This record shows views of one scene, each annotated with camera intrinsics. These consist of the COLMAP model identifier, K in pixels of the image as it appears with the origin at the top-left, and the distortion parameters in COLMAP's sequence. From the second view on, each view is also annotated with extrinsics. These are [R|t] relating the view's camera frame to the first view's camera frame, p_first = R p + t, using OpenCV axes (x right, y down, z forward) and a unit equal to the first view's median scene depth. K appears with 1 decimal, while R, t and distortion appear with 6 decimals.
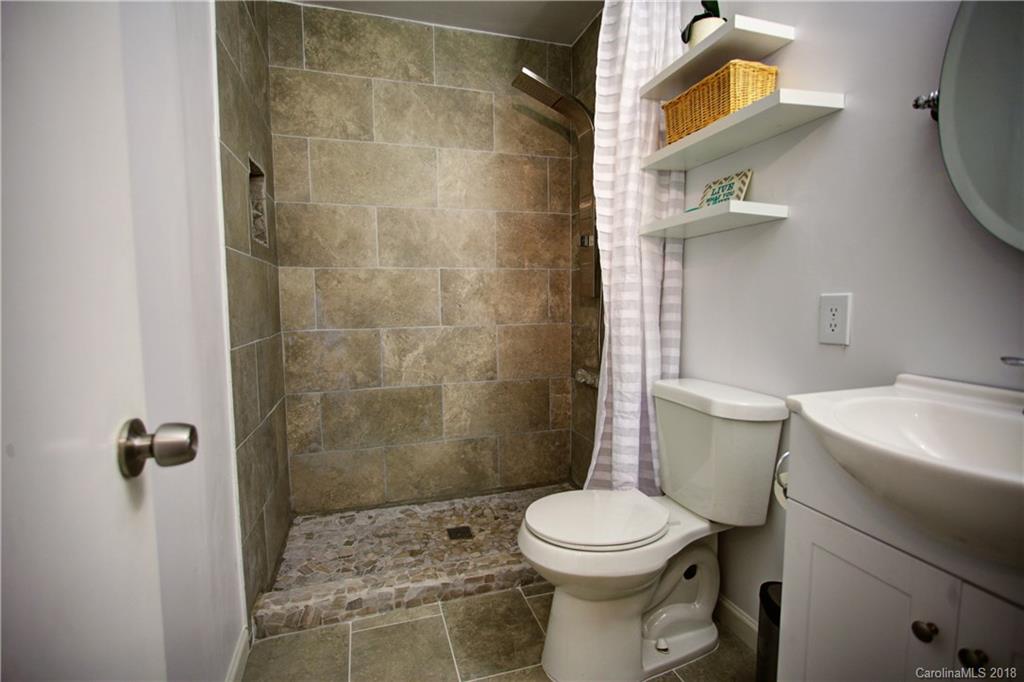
lens RADIAL K [[487.6, 0, 507.8], [0, 487.6, 341.9], [0, 0, 1]] dist [-0.003904, -0.000438]
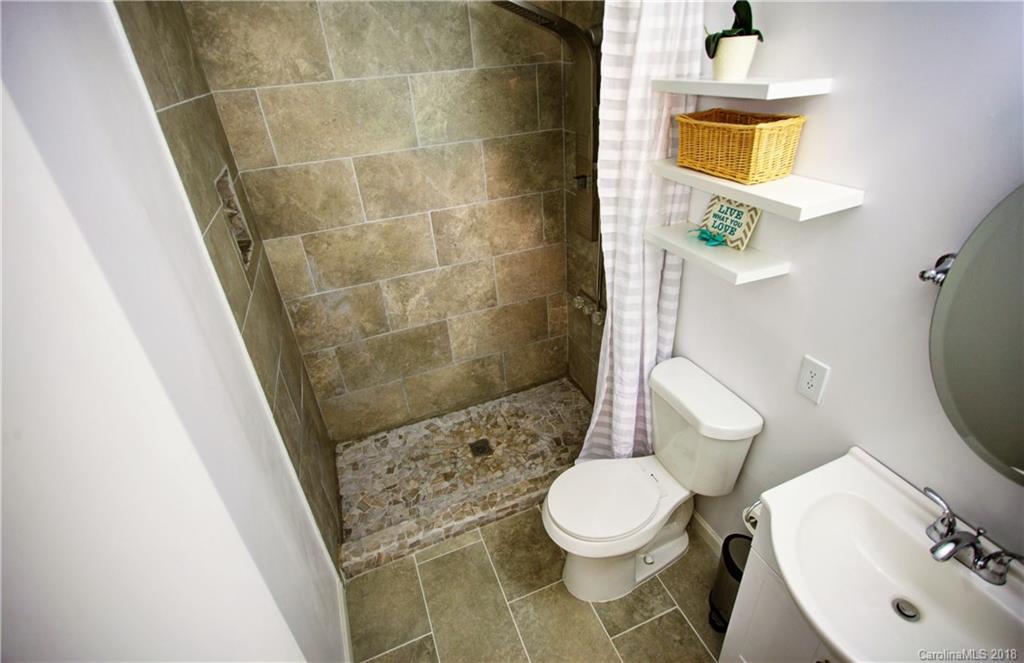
lens RADIAL K [[489.7, 0, 519.3], [0, 489.7, 330.1], [0, 0, 1]] dist [-0.004769, 0.000335]
pose [[0.994769, -0.090385, 0.047593, -0.035826], [0.062147, 0.905274, 0.420258, -0.368925], [-0.081070, -0.415101, 0.906156, 0.027523]]
